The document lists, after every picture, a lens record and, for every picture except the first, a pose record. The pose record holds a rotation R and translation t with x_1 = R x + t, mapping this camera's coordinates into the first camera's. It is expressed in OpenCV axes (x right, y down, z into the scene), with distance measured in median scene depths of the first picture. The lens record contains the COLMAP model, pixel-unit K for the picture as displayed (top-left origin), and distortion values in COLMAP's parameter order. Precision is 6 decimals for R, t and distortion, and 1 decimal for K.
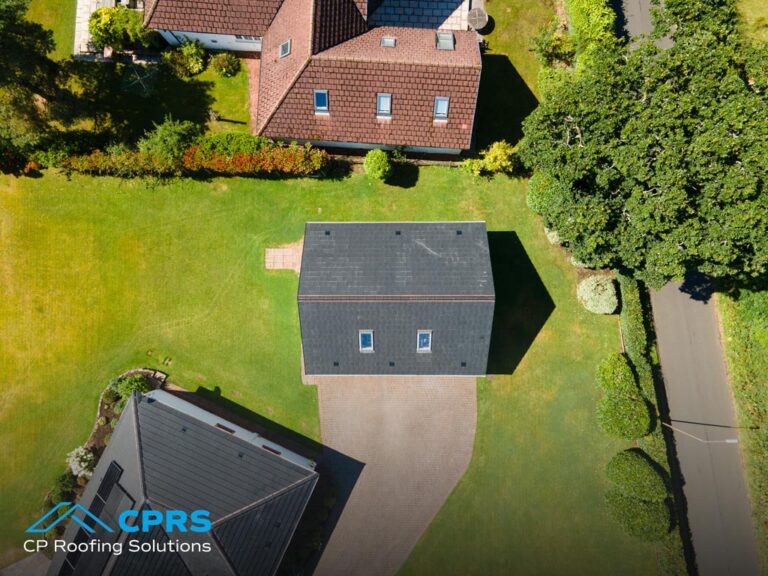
lens RADIAL K [[563.2, 0, 384.0], [0, 563.2, 288.0], [0, 0, 1]] dist [0.004039, 0.067605]
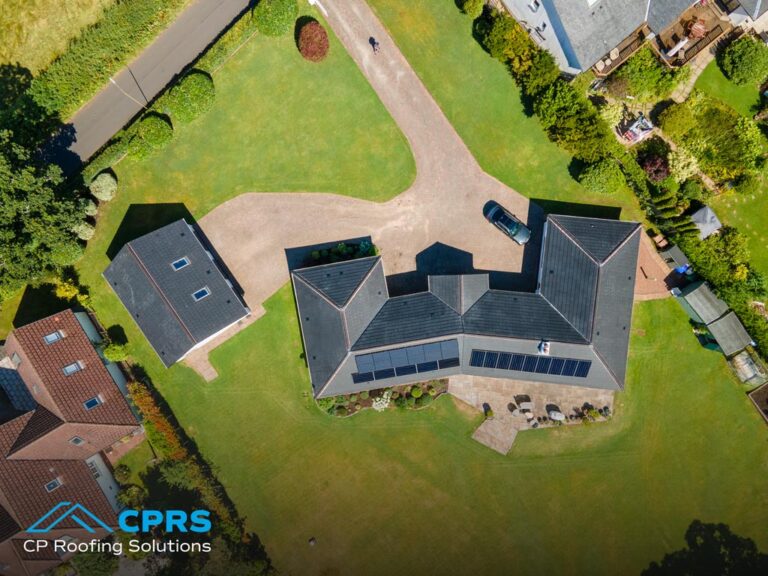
lens RADIAL K [[559.8, 0, 382.2], [0, 559.8, 291.3], [0, 0, 1]] dist [0.013732, 0.053051]
pose [[-0.561937, -0.826872, 0.022578, -0.336122], [0.827004, -0.562171, -0.005321, 0.511495], [0.017092, 0.015682, 0.999731, -0.556605]]
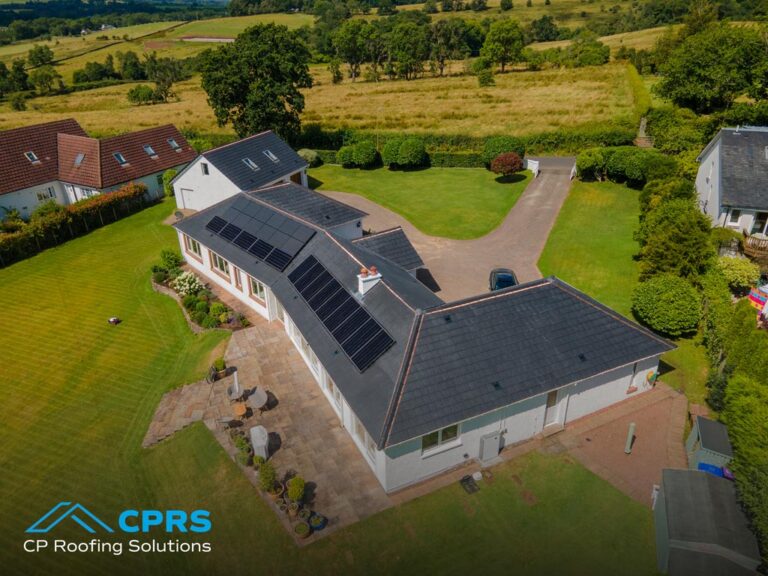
lens RADIAL K [[559.8, 0, 382.2], [0, 559.8, 291.3], [0, 0, 1]] dist [0.013732, 0.053051]
pose [[0.415708, -0.406868, 0.813416, -1.321756], [0.909416, 0.197966, -0.365748, 1.088920], [-0.012217, 0.891778, 0.452309, 0.560501]]
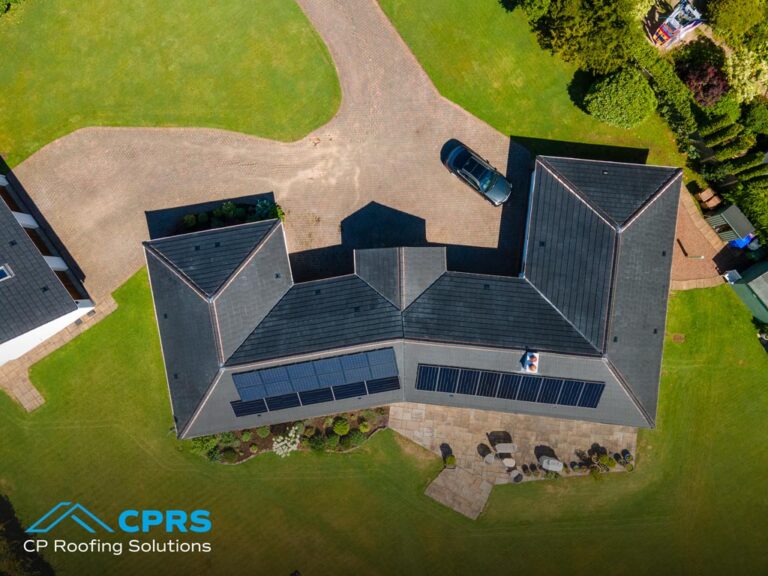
lens RADIAL K [[559.8, 0, 382.2], [0, 559.8, 291.3], [0, 0, 1]] dist [0.013732, 0.053051]
pose [[-0.559622, -0.828214, 0.029725, -0.457349], [0.828619, -0.559807, 0.002486, 0.631101], [0.014582, 0.026022, 0.999555, -0.013140]]
